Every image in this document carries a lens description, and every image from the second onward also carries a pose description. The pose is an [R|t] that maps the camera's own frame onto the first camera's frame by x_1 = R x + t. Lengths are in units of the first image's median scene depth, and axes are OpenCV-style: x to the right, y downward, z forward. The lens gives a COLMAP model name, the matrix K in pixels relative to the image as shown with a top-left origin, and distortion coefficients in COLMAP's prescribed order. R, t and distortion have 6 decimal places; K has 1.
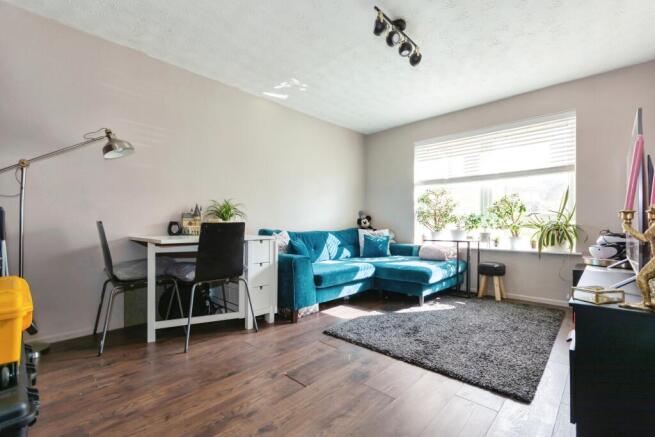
lens RADIAL K [[294.5, 0, 327.7], [0, 294.5, 235.8], [0, 0, 1]] dist [0.001663, 0.000497]
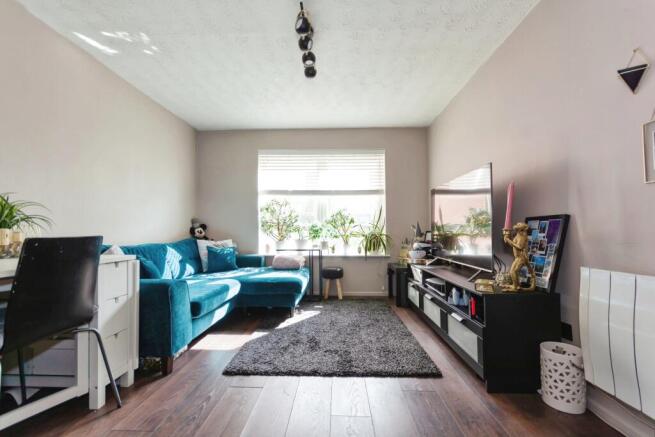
lens RADIAL K [[294.5, 0, 327.7], [0, 294.5, 235.8], [0, 0, 1]] dist [0.001663, 0.000497]
pose [[0.744881, -0.008454, 0.667144, -0.240376], [0.025754, 0.999539, -0.016088, -0.014667], [-0.666700, 0.029165, 0.744755, 0.161807]]
